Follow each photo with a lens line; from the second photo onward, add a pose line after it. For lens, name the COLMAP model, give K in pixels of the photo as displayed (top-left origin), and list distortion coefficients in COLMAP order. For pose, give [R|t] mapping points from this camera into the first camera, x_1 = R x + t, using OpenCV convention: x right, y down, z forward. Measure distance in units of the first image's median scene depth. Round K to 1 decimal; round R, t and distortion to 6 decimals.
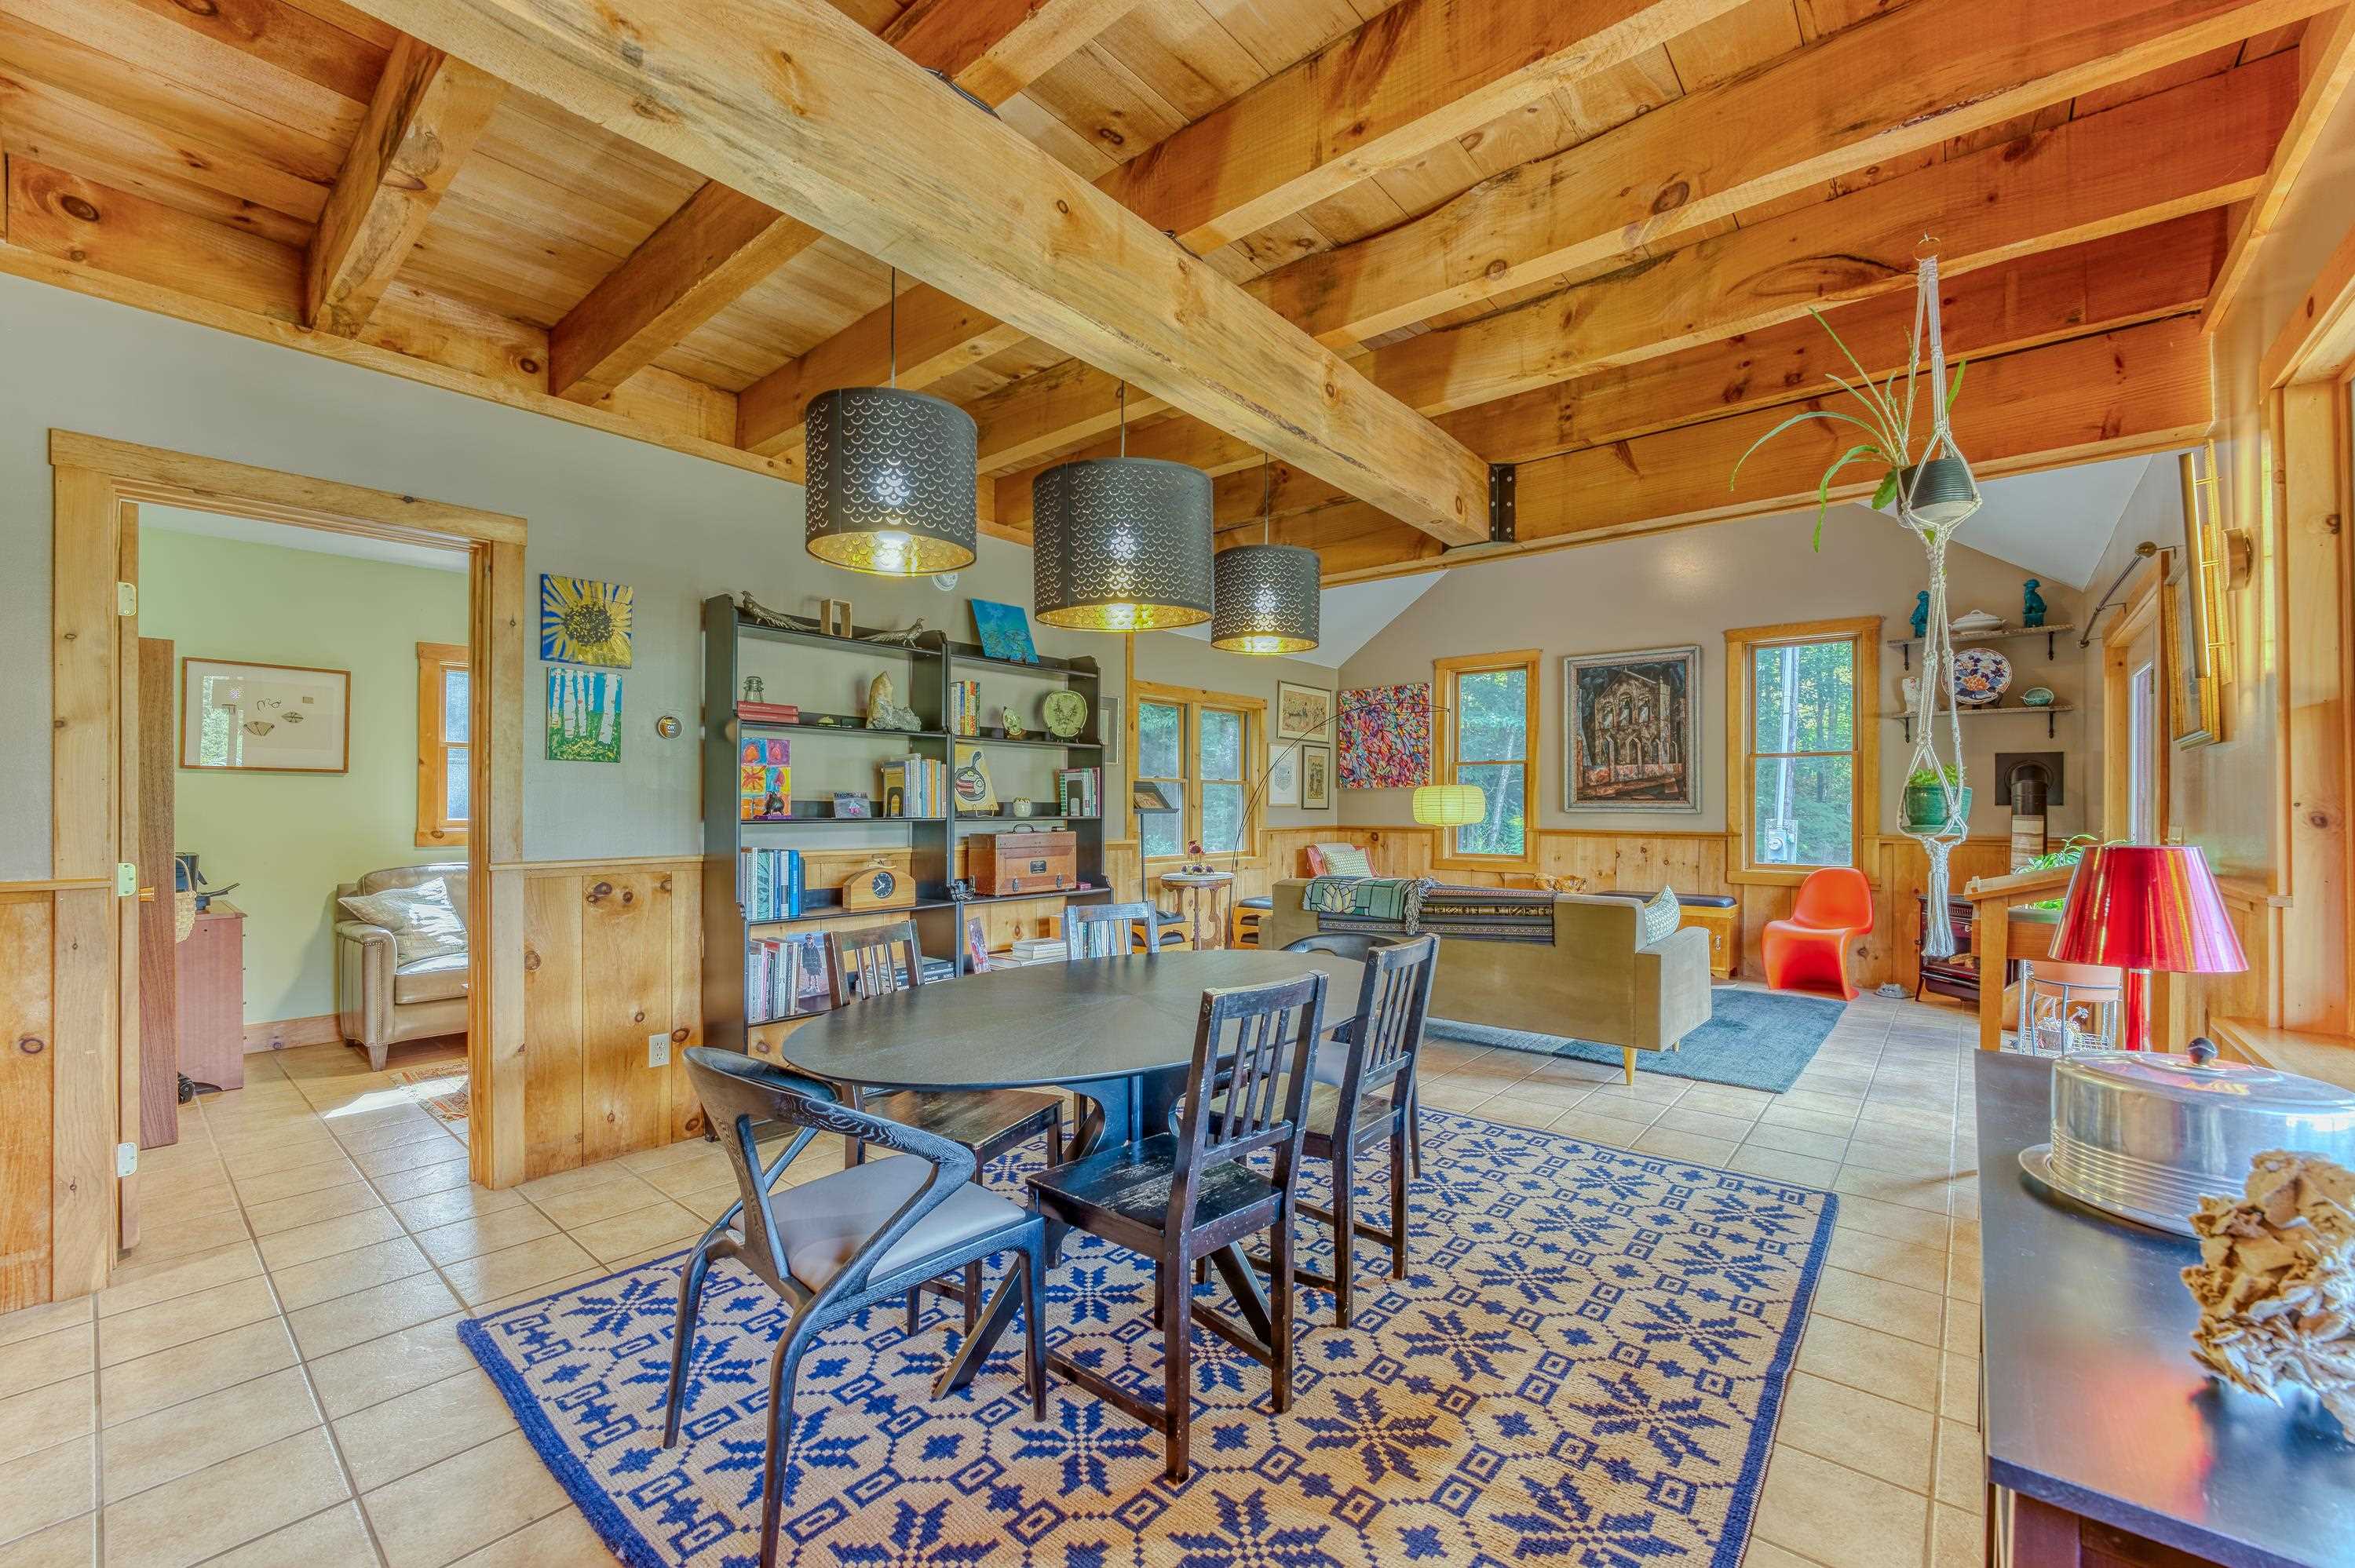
lens RADIAL K [[942.7, 0, 1175.4], [0, 942.7, 803.9], [0, 0, 1]] dist [-0.024656, 0.002090]
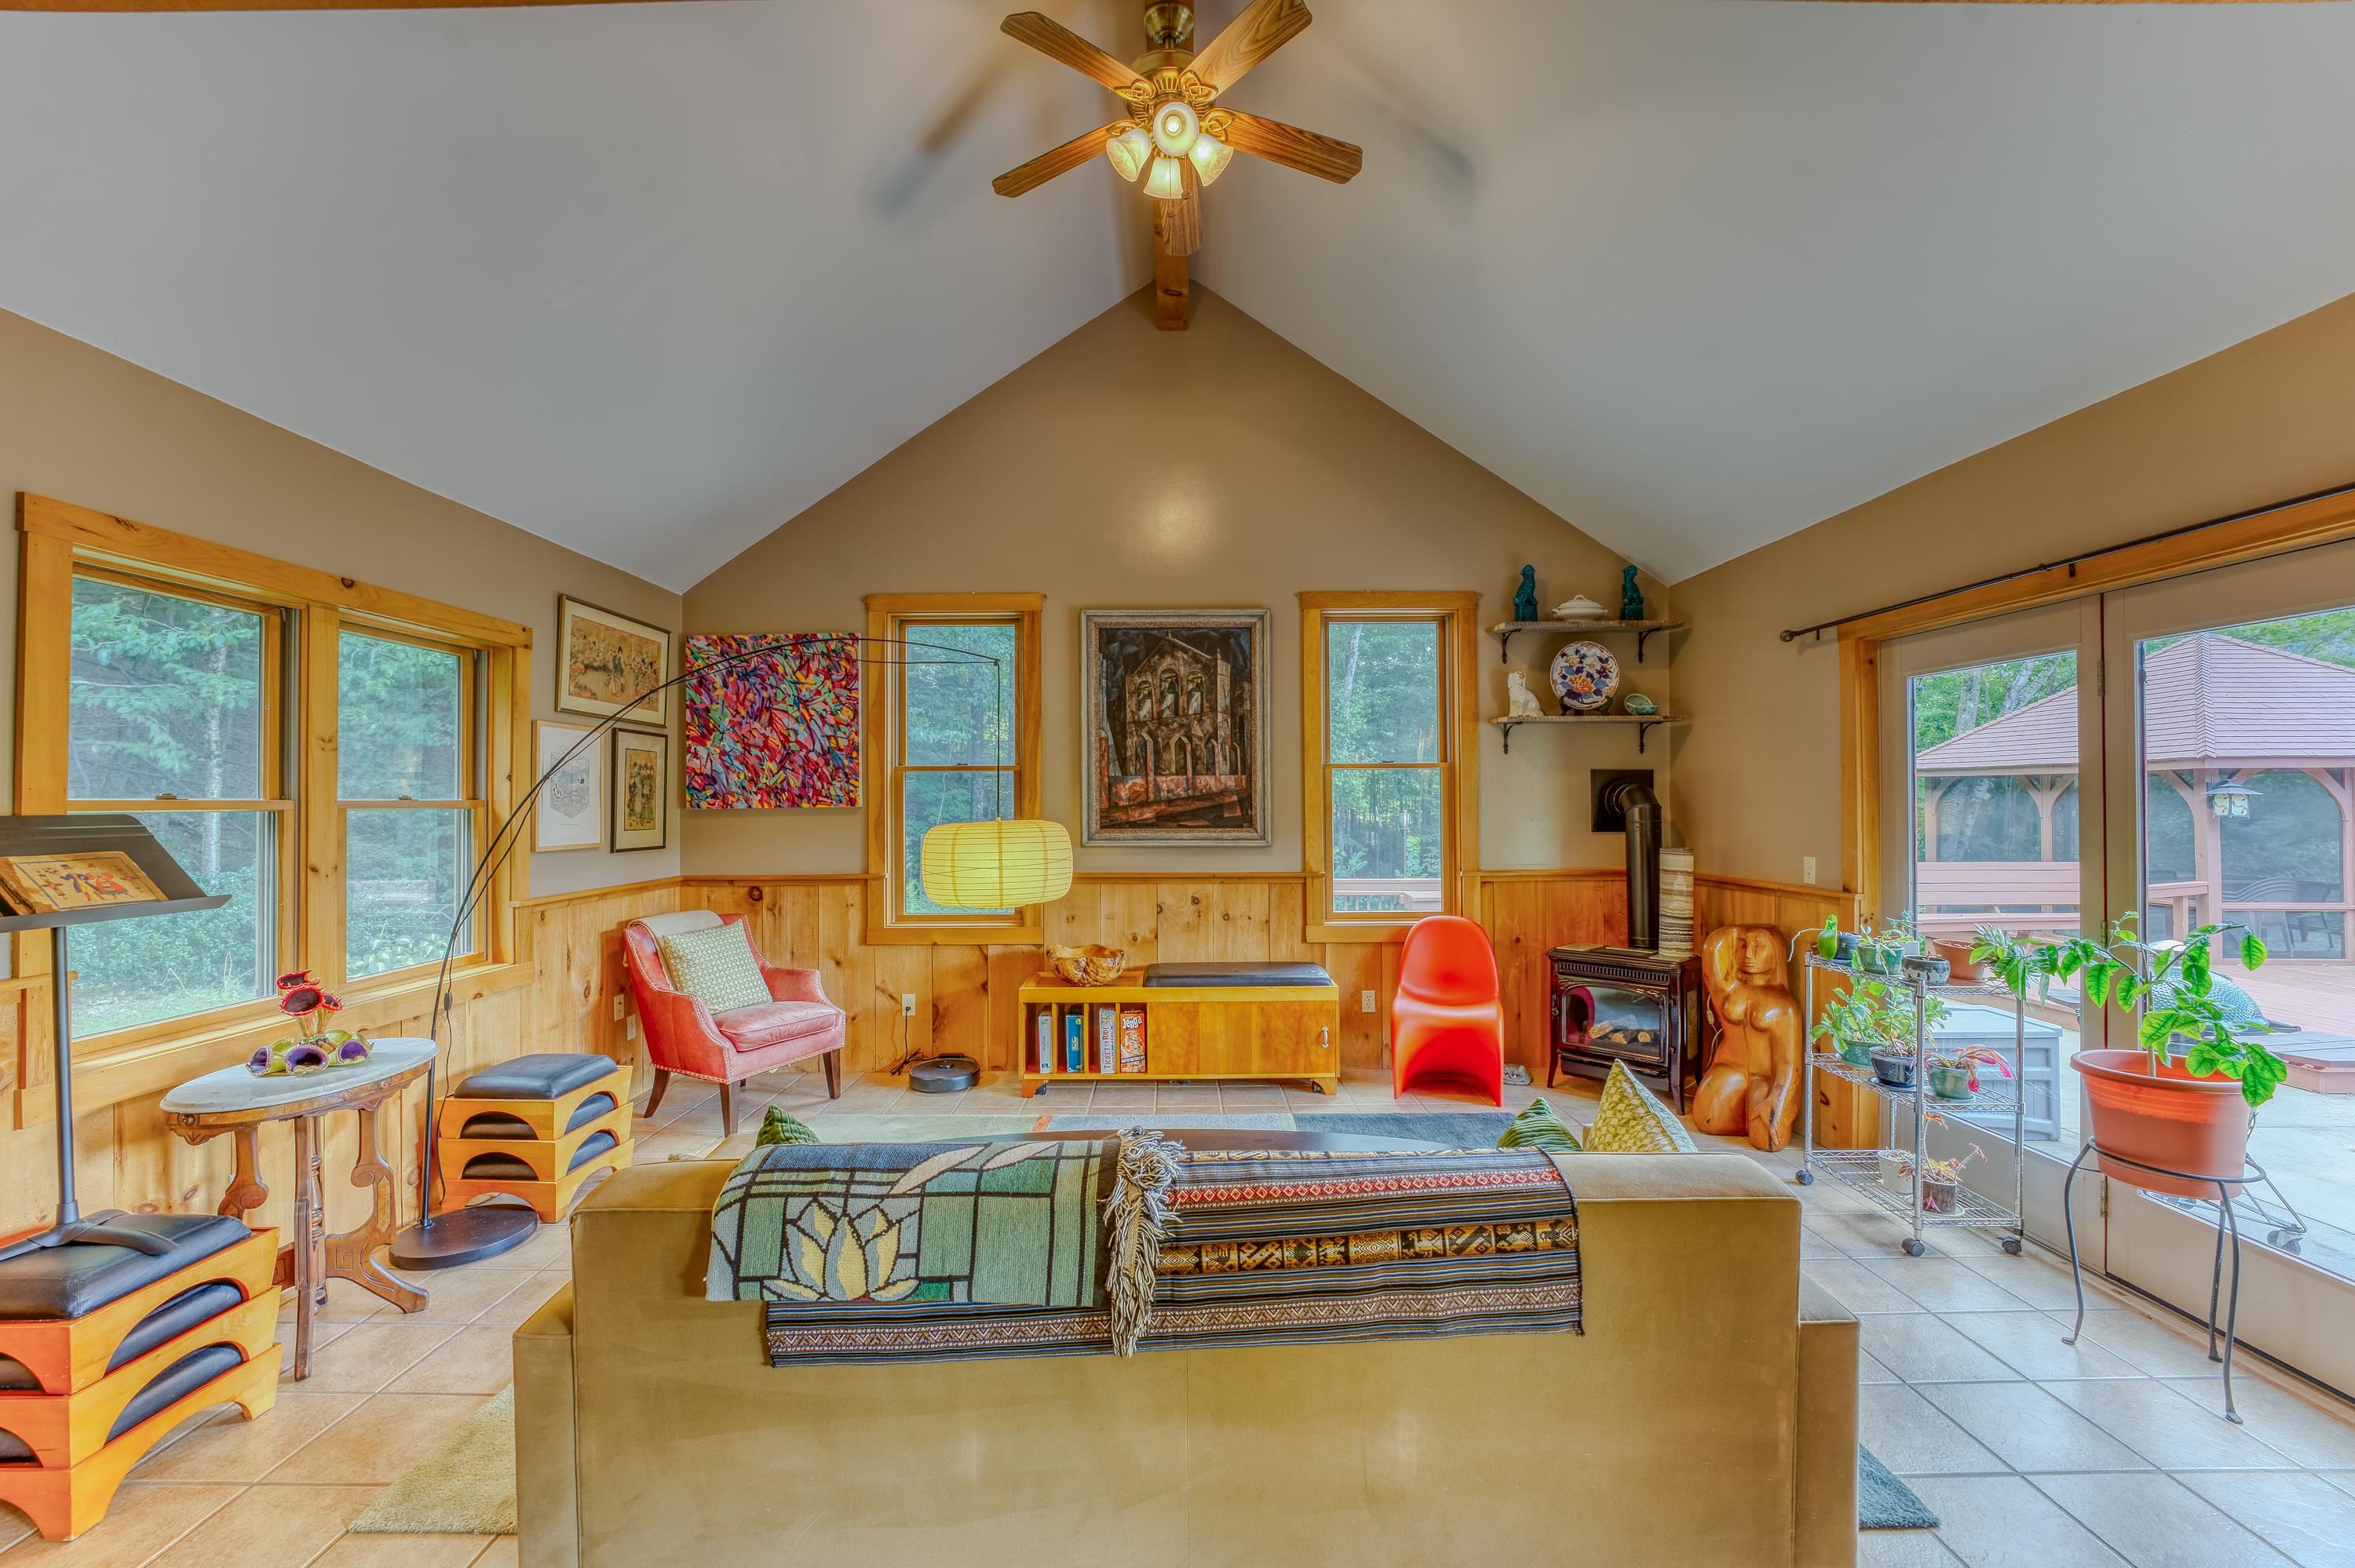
lens RADIAL K [[942.7, 0, 1173.4], [0, 942.7, 784.5], [0, 0, 1]] dist [-0.024656, 0.002090]
pose [[0.760483, 0.004638, 0.649341, 0.043542], [0.007456, 0.999846, -0.015874, -0.025455], [-0.649315, 0.016913, 0.760332, 0.498761]]
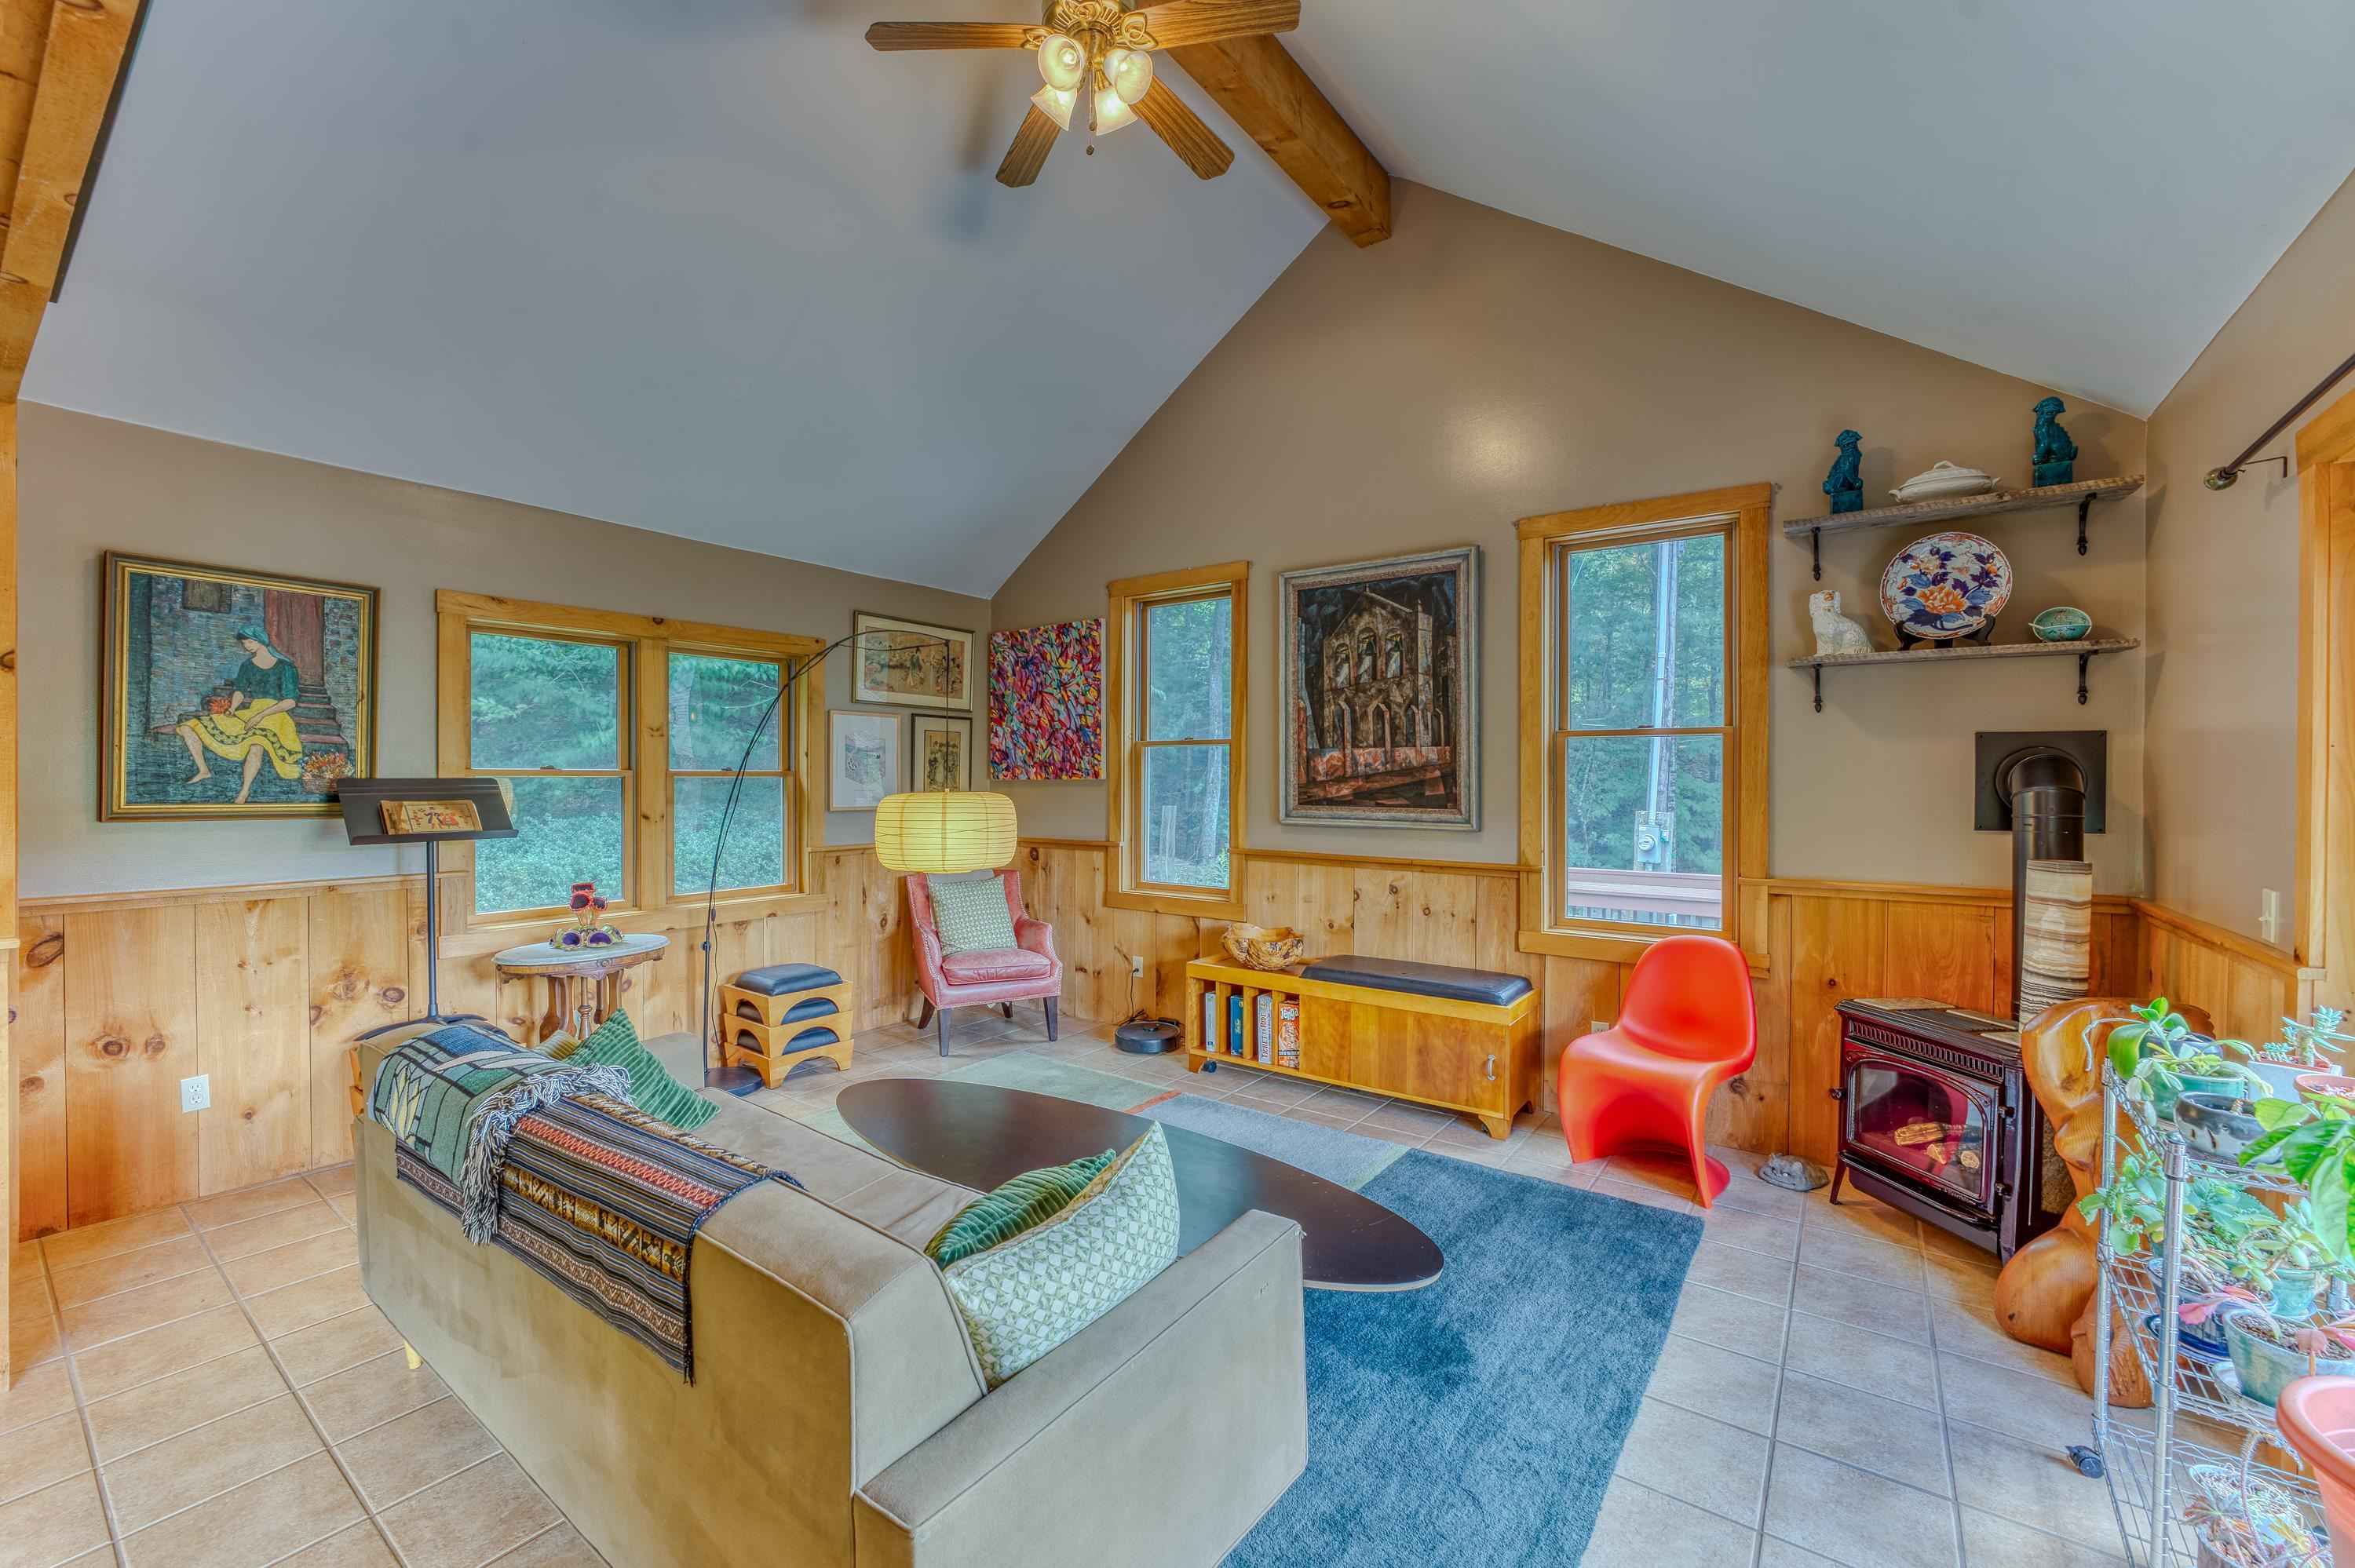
lens RADIAL K [[942.7, 0, 1174.4], [0, 942.7, 781.8], [0, 0, 1]] dist [-0.024656, 0.002090]
pose [[0.996915, 0.000824, 0.078487, 0.318924], [-0.001196, 0.999988, 0.004696, -0.023340], [-0.078482, -0.004775, 0.996904, 0.418687]]
